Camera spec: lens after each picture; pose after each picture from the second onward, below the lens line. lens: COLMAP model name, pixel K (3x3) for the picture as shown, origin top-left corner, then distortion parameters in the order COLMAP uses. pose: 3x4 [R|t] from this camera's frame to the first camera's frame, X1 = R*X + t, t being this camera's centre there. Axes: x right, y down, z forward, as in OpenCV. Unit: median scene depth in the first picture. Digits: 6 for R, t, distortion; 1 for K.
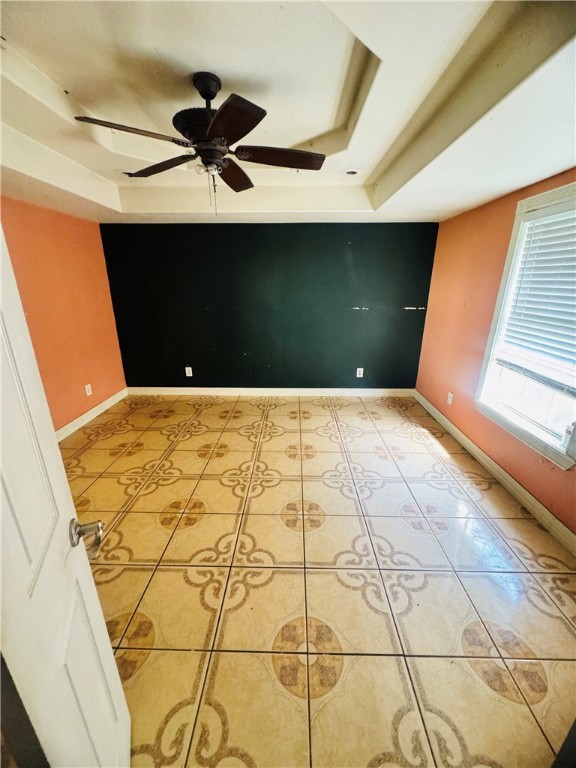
lens RADIAL K [[306.4, 0, 288.4], [0, 306.4, 383.3], [0, 0, 1]] dist [-0.003549, 0.000244]
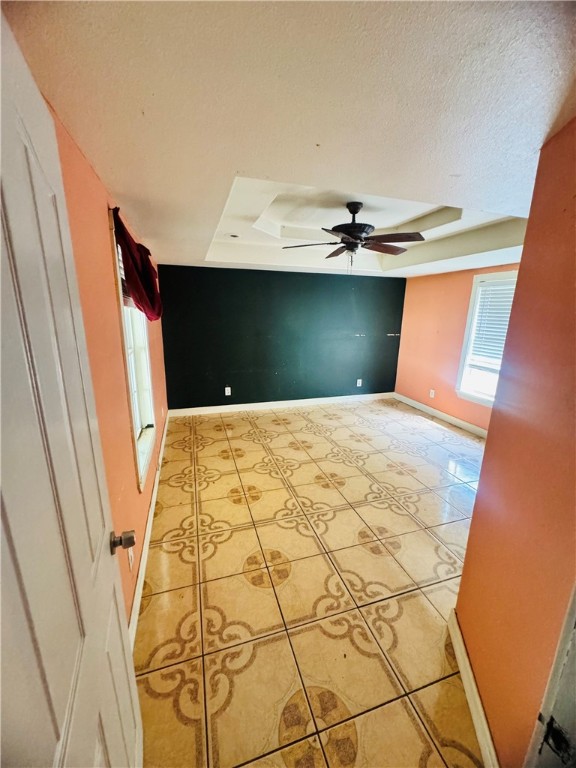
lens RADIAL K [[306.4, 0, 288.4], [0, 306.4, 383.3], [0, 0, 1]] dist [-0.003549, 0.000244]
pose [[0.944742, -0.061724, 0.321953, -0.554230], [0.088051, 0.993803, -0.067848, 0.034937], [-0.315769, 0.092448, 0.944321, -0.179507]]
